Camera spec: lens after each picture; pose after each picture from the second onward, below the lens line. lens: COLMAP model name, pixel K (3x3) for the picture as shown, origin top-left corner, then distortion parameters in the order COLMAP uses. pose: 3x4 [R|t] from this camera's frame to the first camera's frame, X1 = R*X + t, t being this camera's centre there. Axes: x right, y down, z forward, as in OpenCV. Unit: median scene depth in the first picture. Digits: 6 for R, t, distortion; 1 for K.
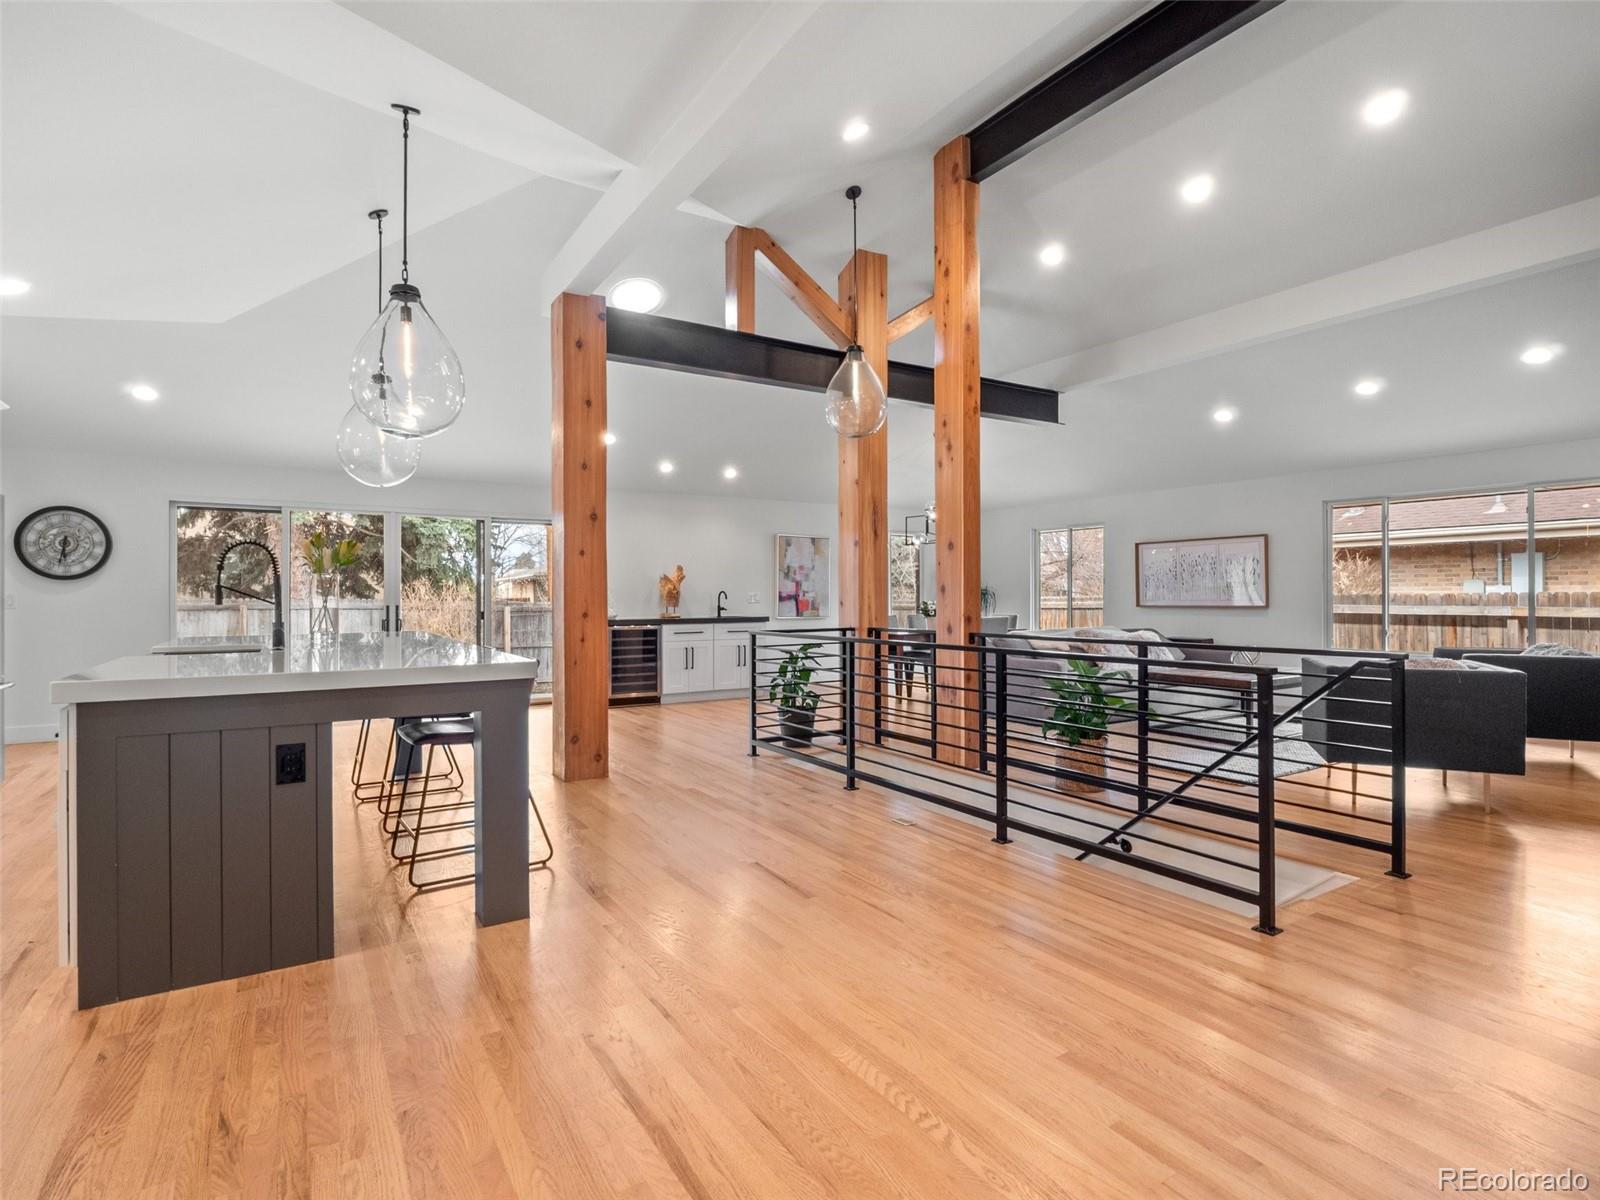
lens RADIAL K [[807.8, 0, 804.6], [0, 807.8, 593.0], [0, 0, 1]] dist [-0.004607, -0.001320]
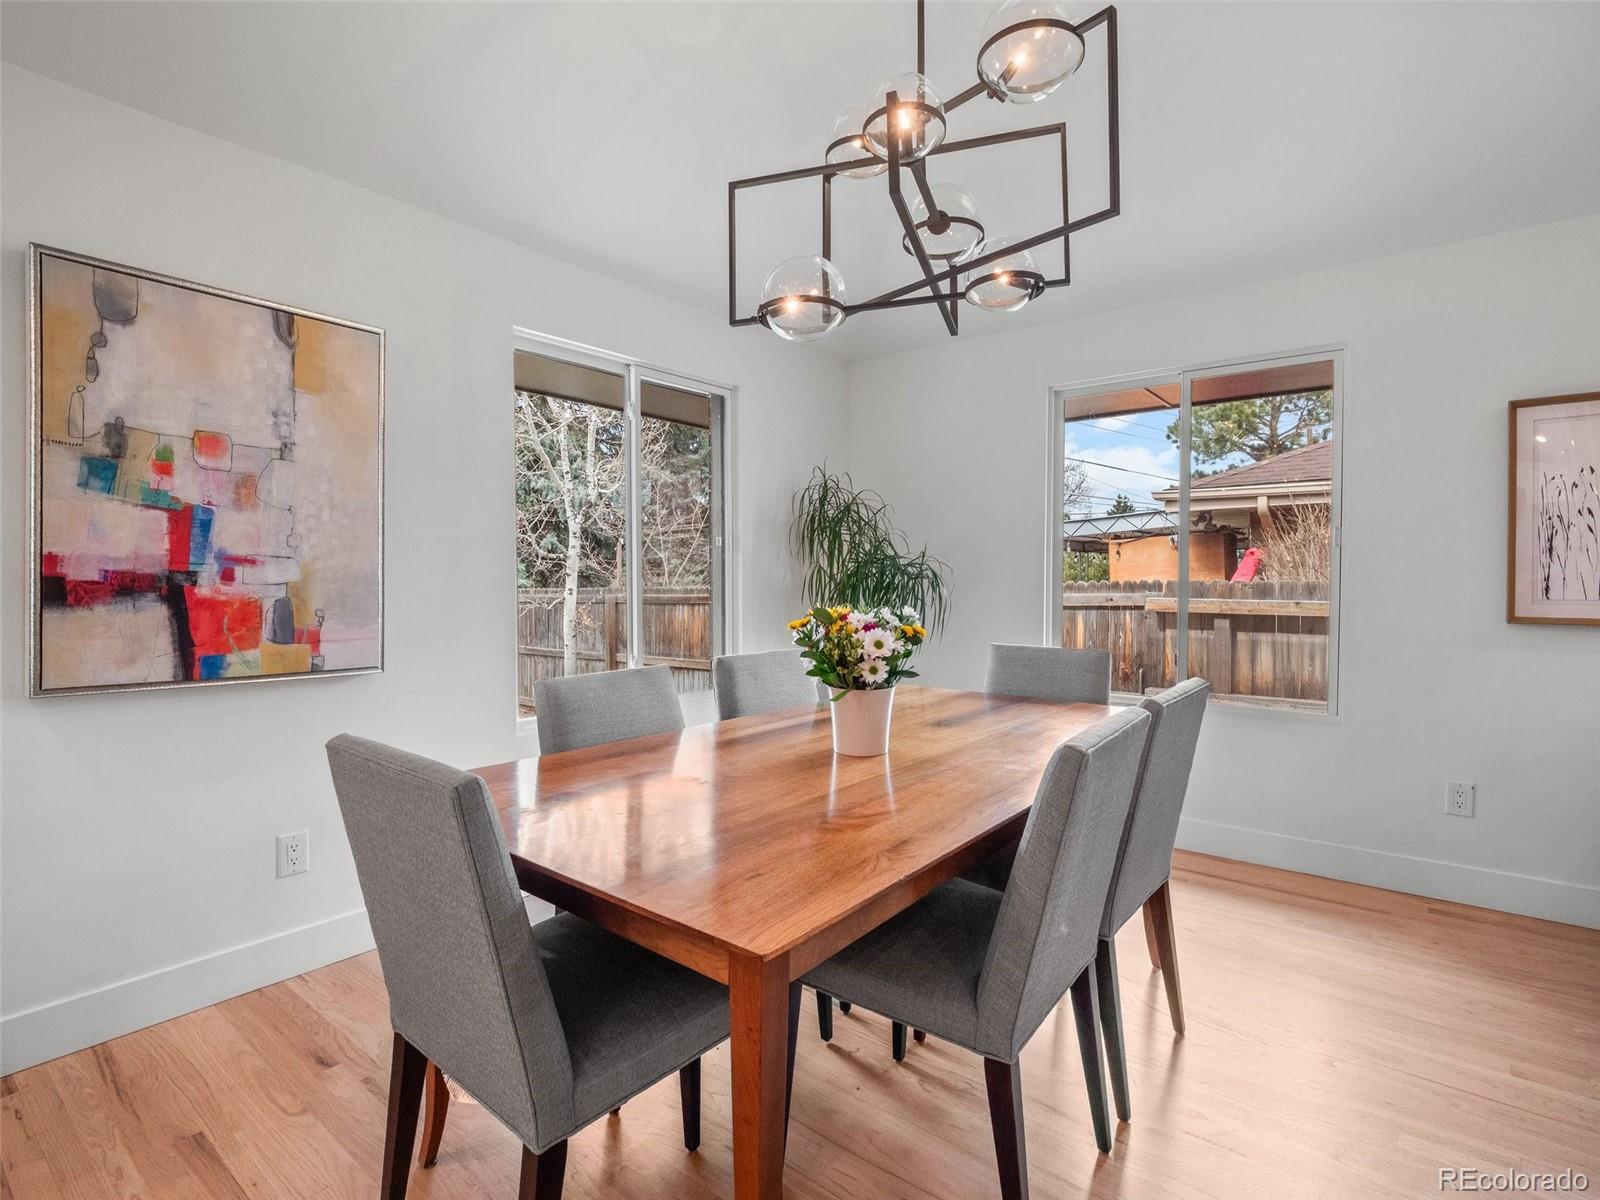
lens RADIAL K [[807.8, 0, 804.6], [0, 807.8, 593.0], [0, 0, 1]] dist [-0.004607, -0.001320]
pose [[0.944951, -0.000410, 0.327211, 0.077712], [-0.005726, 0.999825, 0.017787, 0.002928], [-0.327161, -0.018681, 0.944784, 0.805439]]
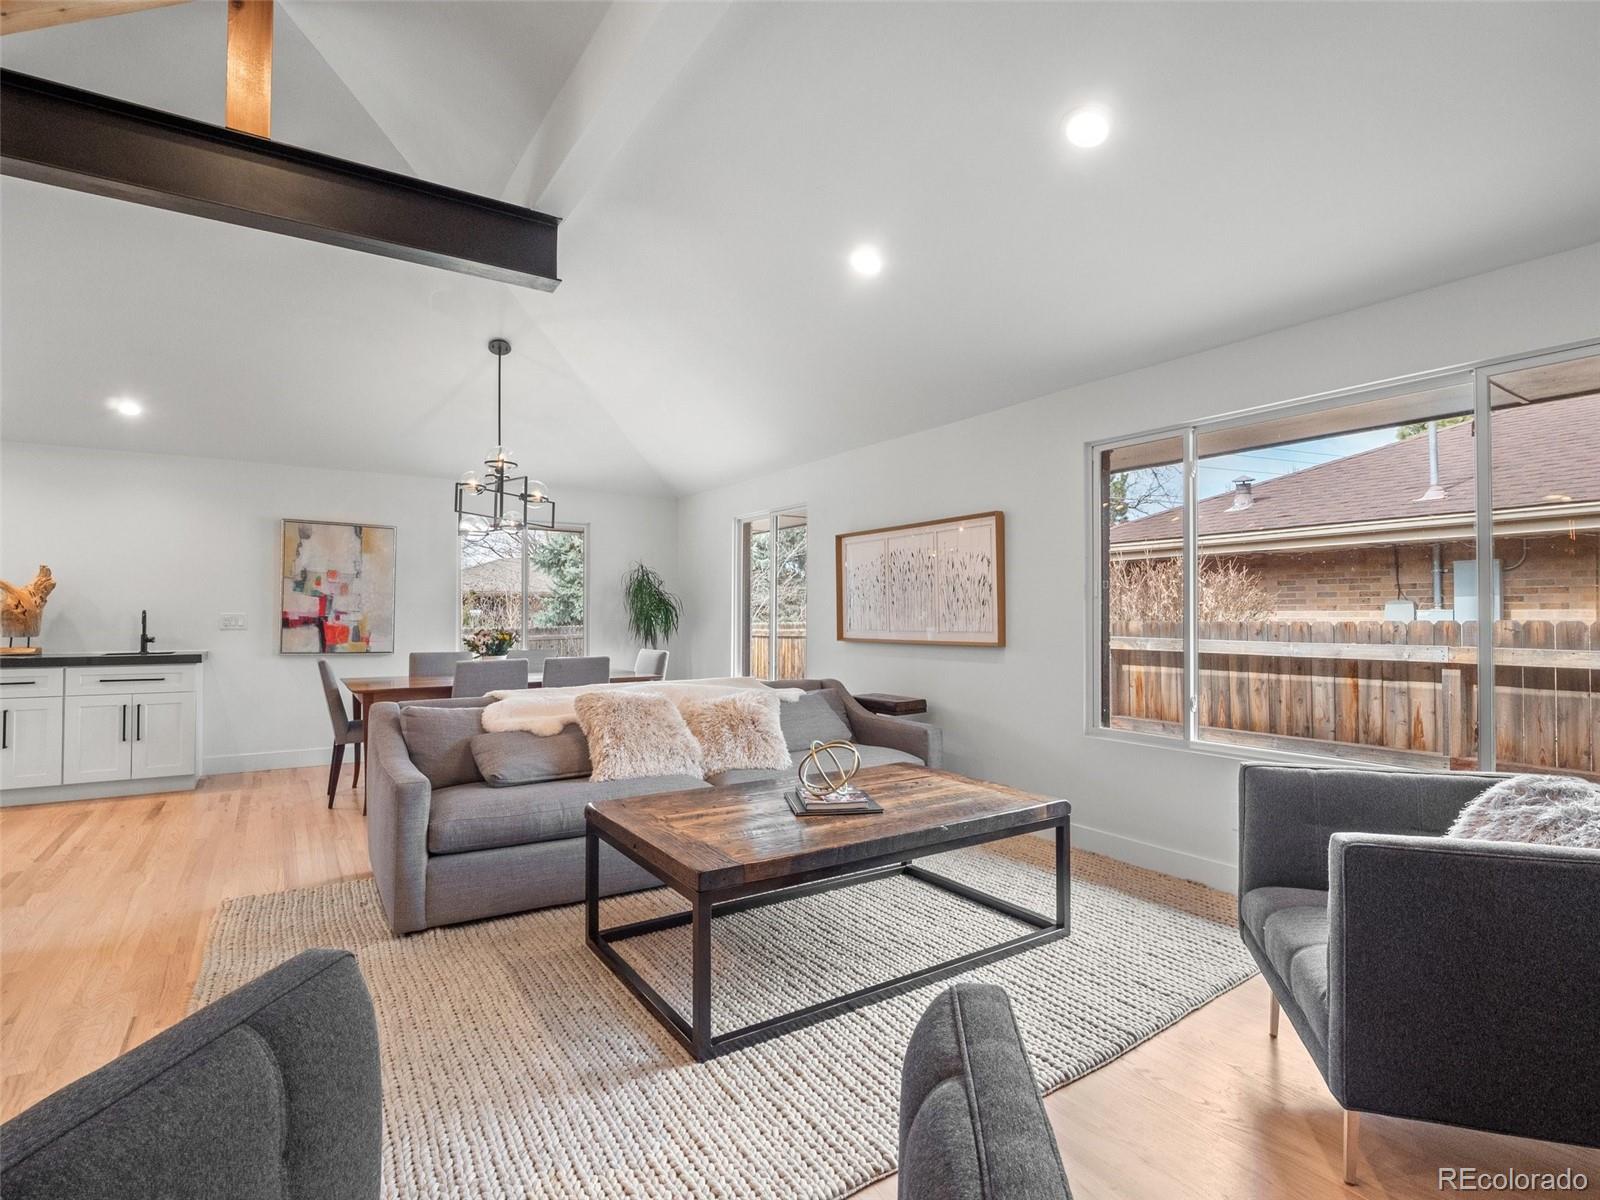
lens RADIAL K [[795.4, 0, 800.0], [0, 795.4, 600.0], [0, 0, 1]] dist [-0.002354, -0.001004]
pose [[0.999723, 0.006542, 0.022625, 0.366689], [-0.006123, 0.999809, -0.018543, -0.001998], [-0.022742, 0.018400, 0.999572, 0.404202]]
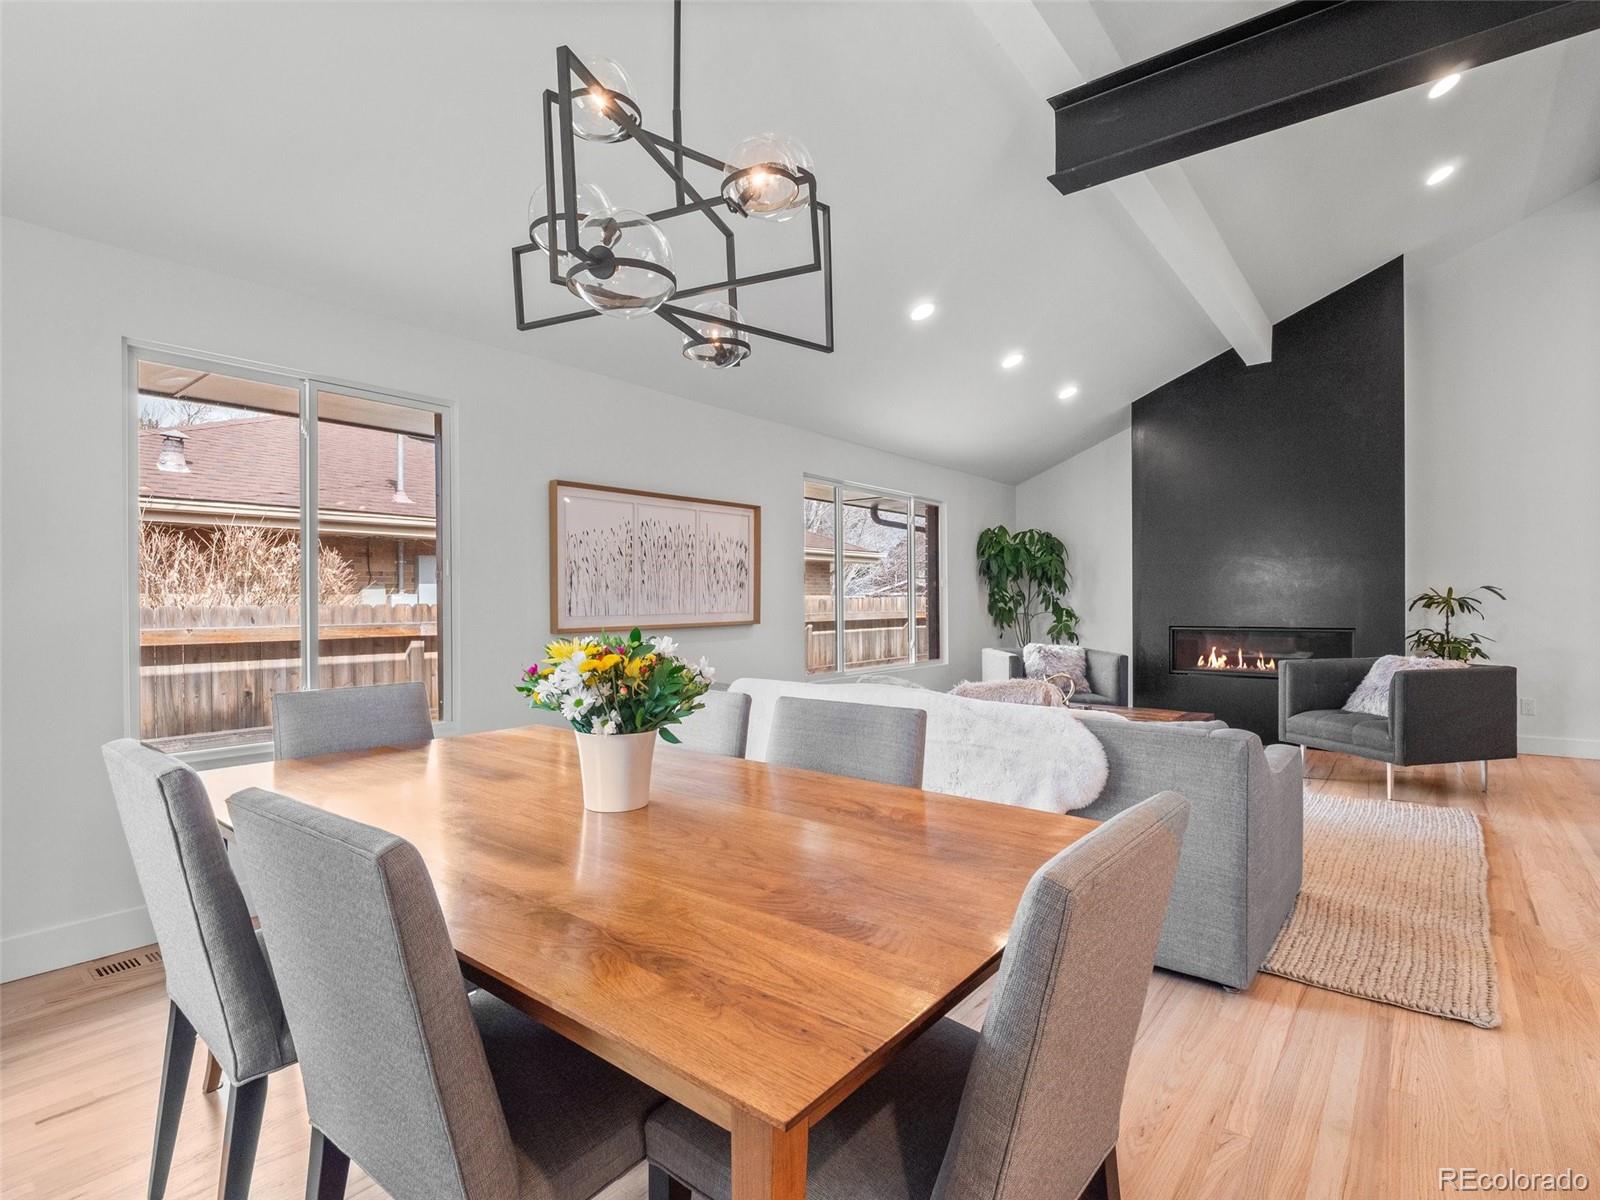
lens RADIAL K [[795.4, 0, 800.0], [0, 795.4, 600.0], [0, 0, 1]] dist [-0.002354, -0.001004]
pose [[-0.332262, 0.006526, 0.943164, -0.018296], [0.003999, 0.999977, -0.005510, 0.002914], [-0.943179, 0.001941, -0.332281, 1.010026]]
